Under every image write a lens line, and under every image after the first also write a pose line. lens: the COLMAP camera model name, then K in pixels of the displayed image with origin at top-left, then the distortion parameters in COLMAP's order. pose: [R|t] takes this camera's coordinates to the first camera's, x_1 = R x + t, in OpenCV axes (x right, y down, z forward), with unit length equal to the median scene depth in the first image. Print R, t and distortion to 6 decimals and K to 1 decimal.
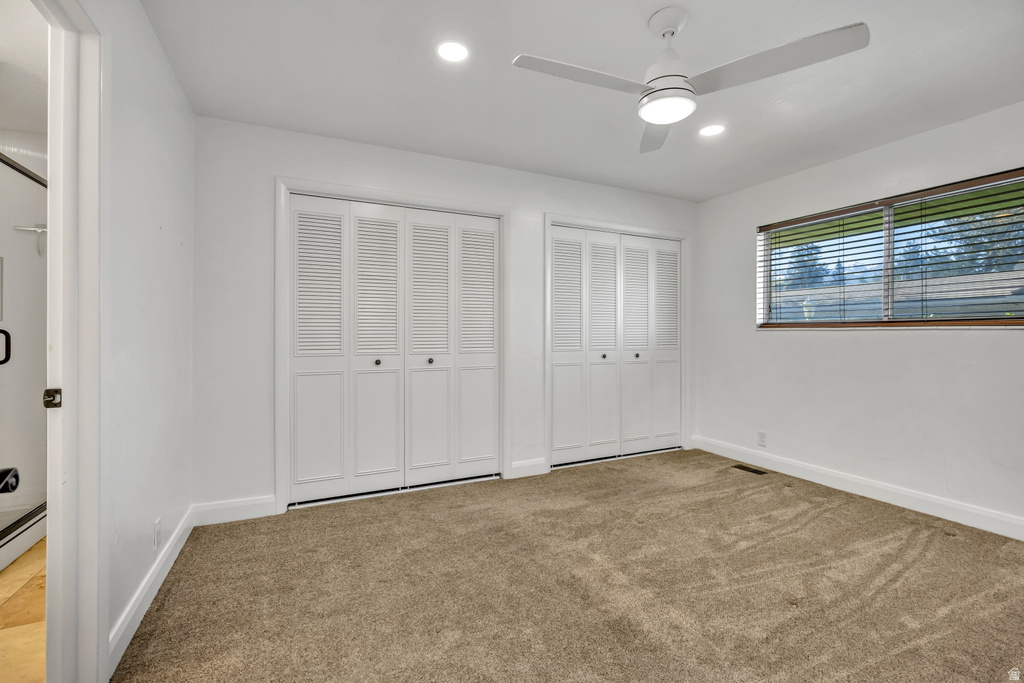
lens RADIAL K [[450.3, 0, 510.8], [0, 450.3, 336.6], [0, 0, 1]] dist [-0.017705, -0.000096]
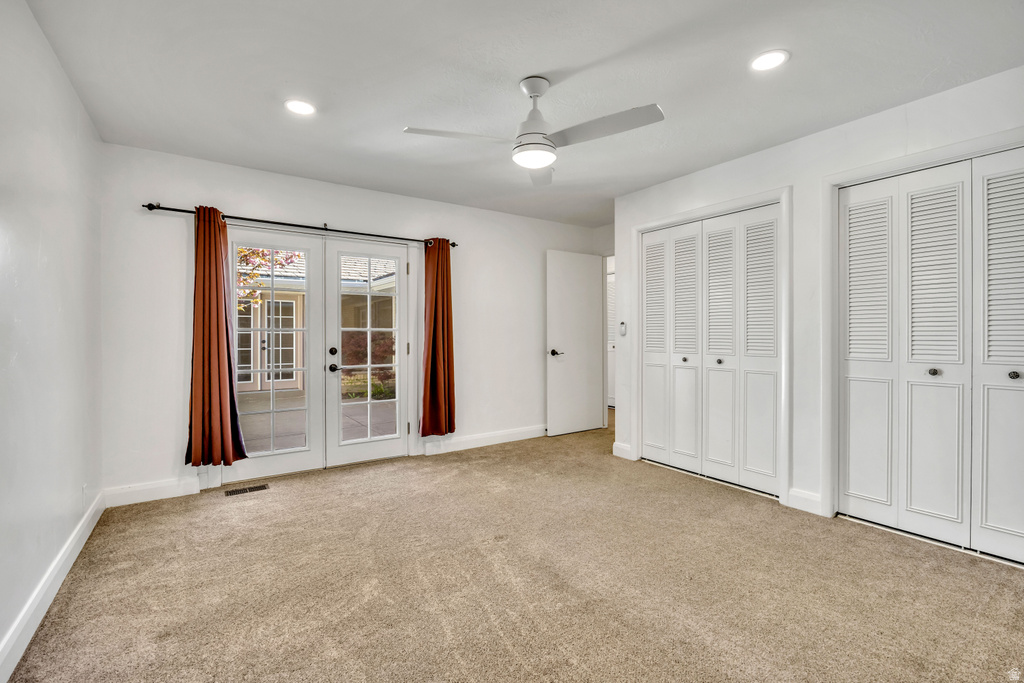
lens RADIAL K [[450.3, 0, 510.8], [0, 450.3, 336.6], [0, 0, 1]] dist [-0.017705, -0.000096]
pose [[0.148359, 0.004521, -0.988923, 0.771790], [-0.007769, 0.999964, 0.003406, -0.003027], [0.988903, 0.007178, 0.148389, 0.360336]]
